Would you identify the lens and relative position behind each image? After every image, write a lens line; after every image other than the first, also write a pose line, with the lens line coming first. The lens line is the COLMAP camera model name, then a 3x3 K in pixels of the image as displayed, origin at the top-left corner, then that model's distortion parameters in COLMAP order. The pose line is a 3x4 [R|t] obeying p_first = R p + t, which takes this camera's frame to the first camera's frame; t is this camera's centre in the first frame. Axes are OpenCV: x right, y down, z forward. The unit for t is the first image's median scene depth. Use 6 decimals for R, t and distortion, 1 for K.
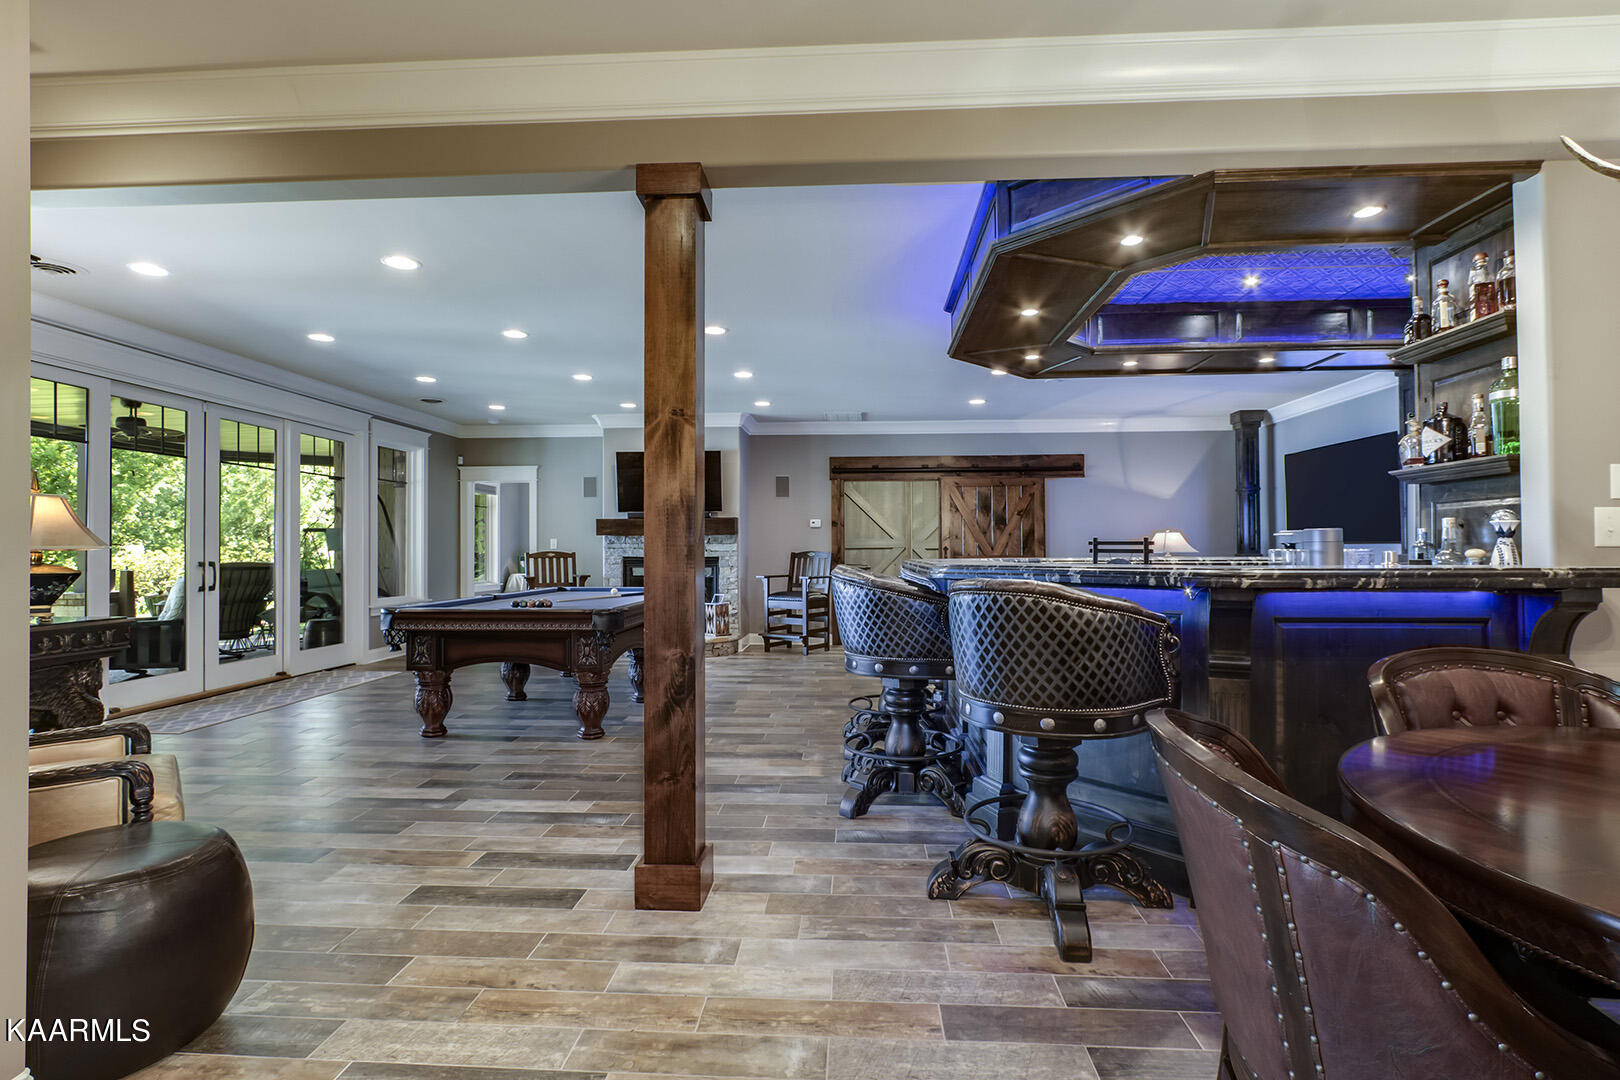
lens RADIAL K [[772.8, 0, 809.1], [0, 772.8, 559.4], [0, 0, 1]] dist [-0.002944, -0.000395]
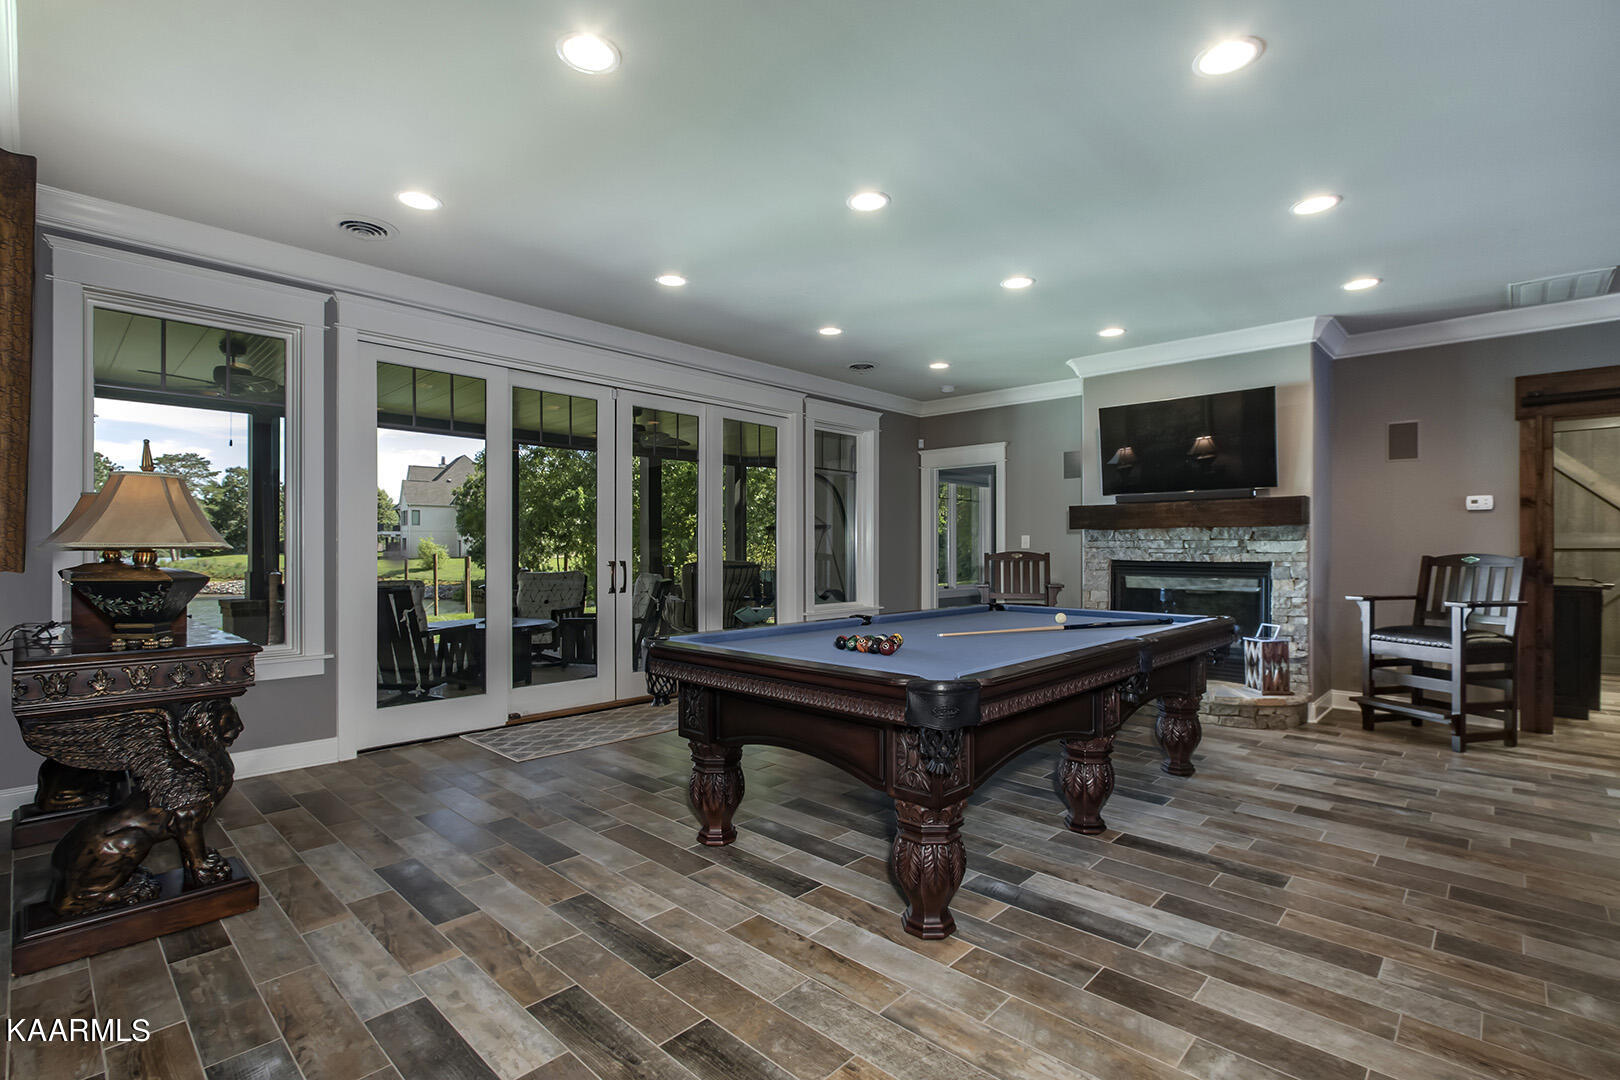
lens RADIAL K [[749.2, 0, 809.5], [0, 749.2, 550.6], [0, 0, 1]] dist [-0.003187, -0.001188]
pose [[0.768584, 0.004793, -0.639731, -0.019376], [-0.011474, 0.999914, -0.006294, -0.004496], [0.639646, 0.012178, 0.768573, 0.317166]]
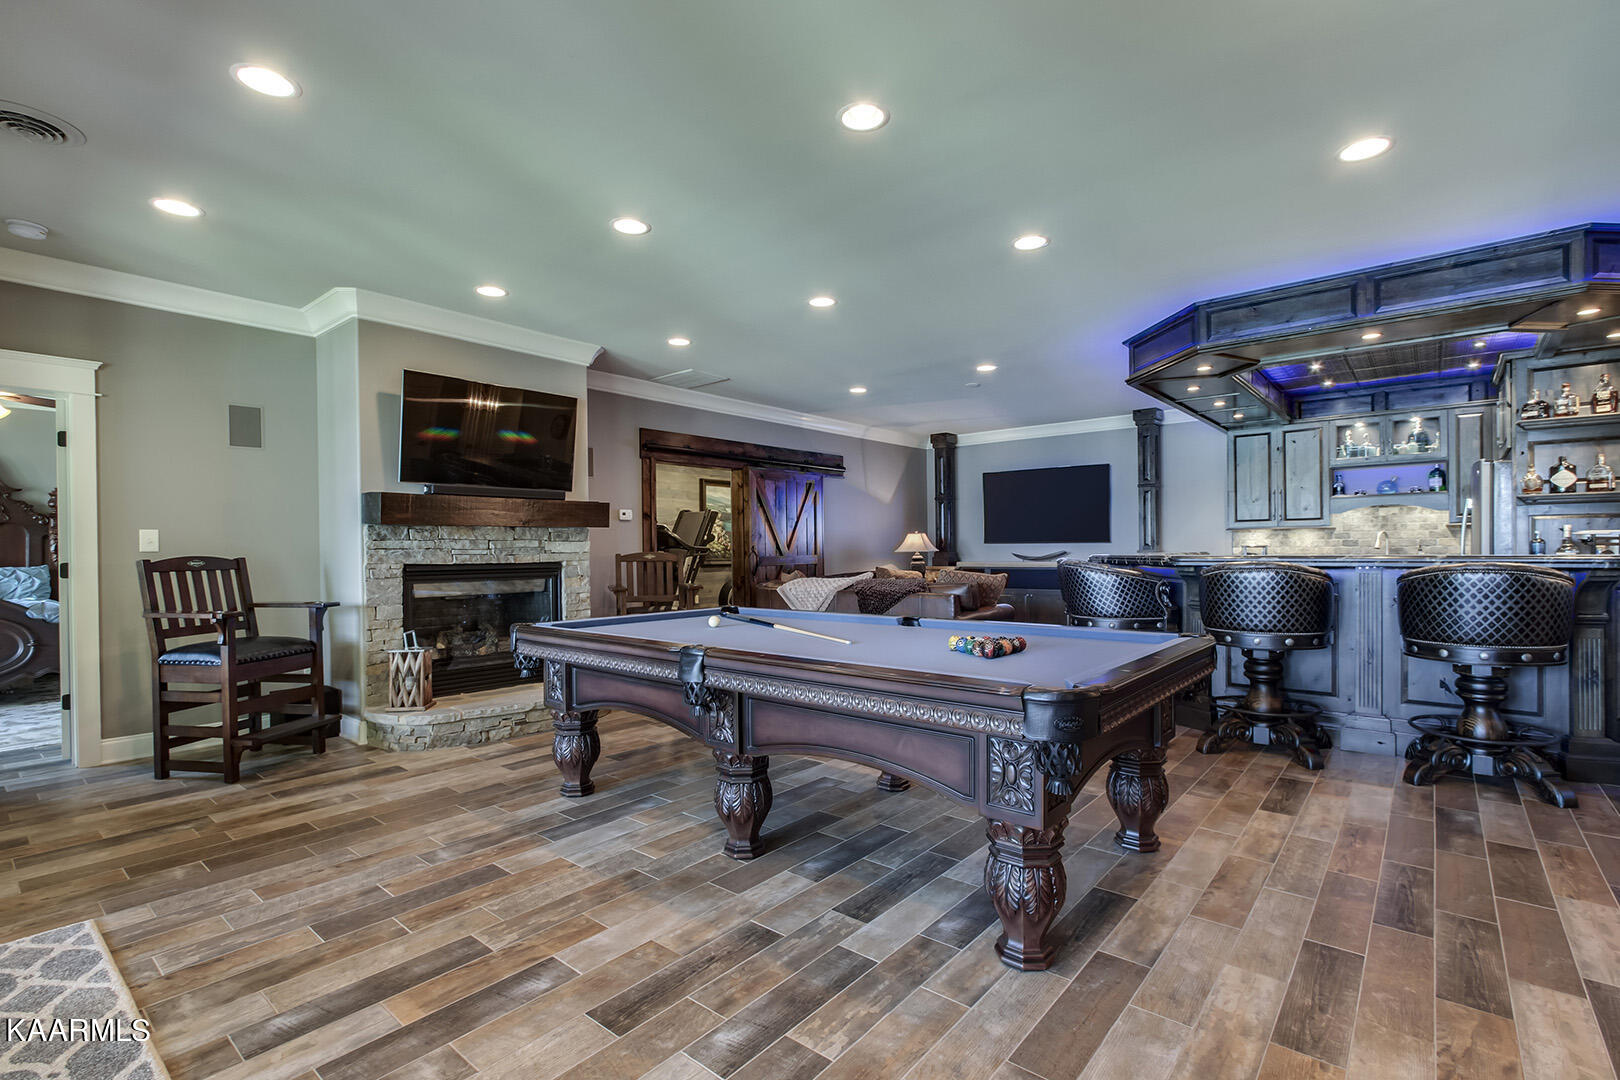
lens RADIAL K [[749.2, 0, 809.5], [0, 749.2, 550.6], [0, 0, 1]] dist [-0.003187, -0.001188]
pose [[0.590281, -0.005610, 0.807178, -0.501245], [0.019526, 0.999782, -0.007330, -0.003776], [-0.806962, 0.020087, 0.590262, 0.465916]]
